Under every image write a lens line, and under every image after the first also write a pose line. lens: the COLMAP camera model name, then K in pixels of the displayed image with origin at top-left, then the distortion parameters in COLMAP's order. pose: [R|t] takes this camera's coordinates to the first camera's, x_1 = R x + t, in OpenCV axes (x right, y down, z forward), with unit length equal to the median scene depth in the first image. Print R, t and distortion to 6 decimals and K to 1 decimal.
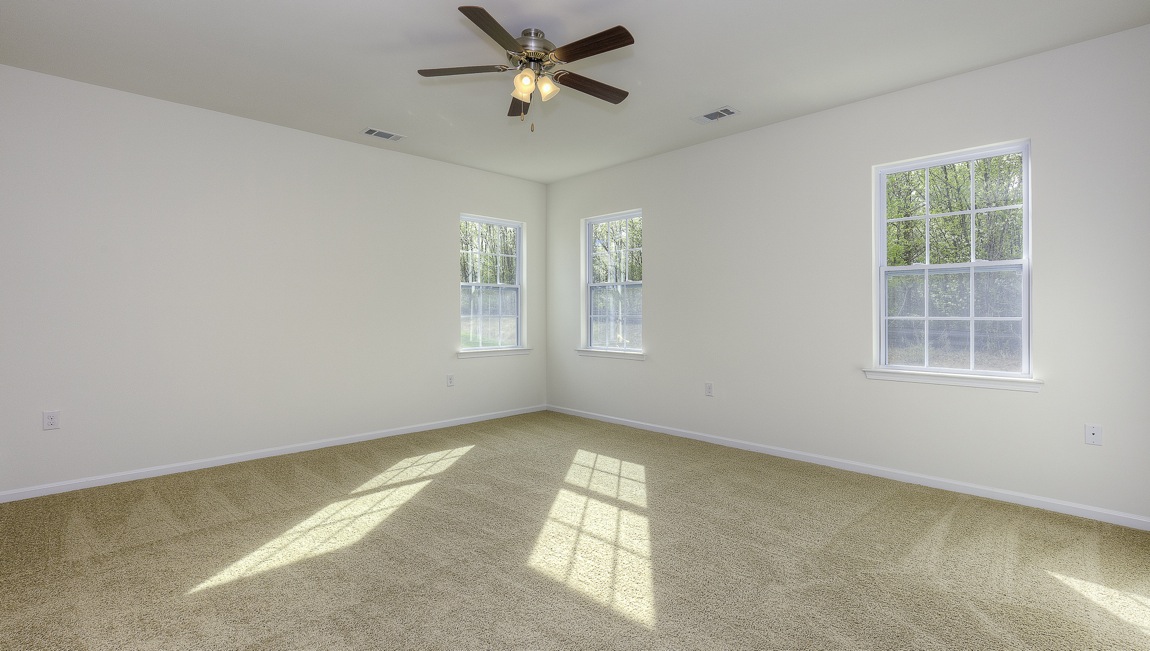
lens RADIAL K [[546.0, 0, 575.6], [0, 546.0, 319.5], [0, 0, 1]] dist [0.003681, 0.000970]
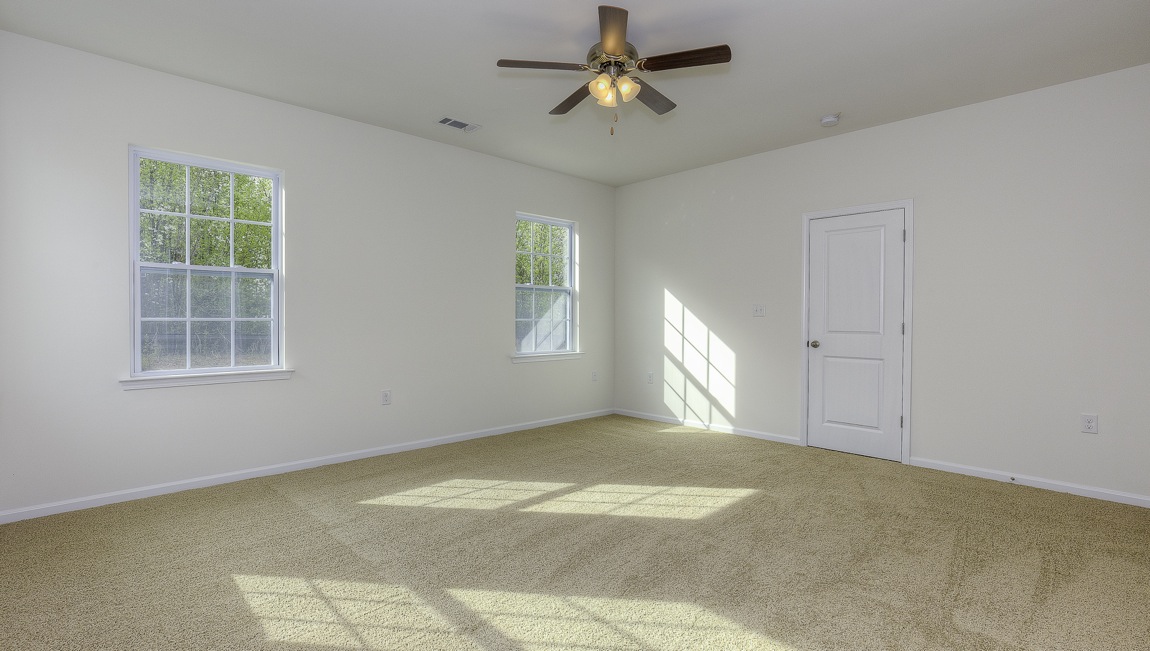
lens RADIAL K [[546.0, 0, 575.6], [0, 546.0, 319.5], [0, 0, 1]] dist [0.003681, 0.000970]
pose [[-0.018648, -0.009097, 0.999785, -0.864968], [0.006596, 0.999936, 0.009221, -0.016868], [-0.999804, 0.006767, -0.018587, 0.844537]]
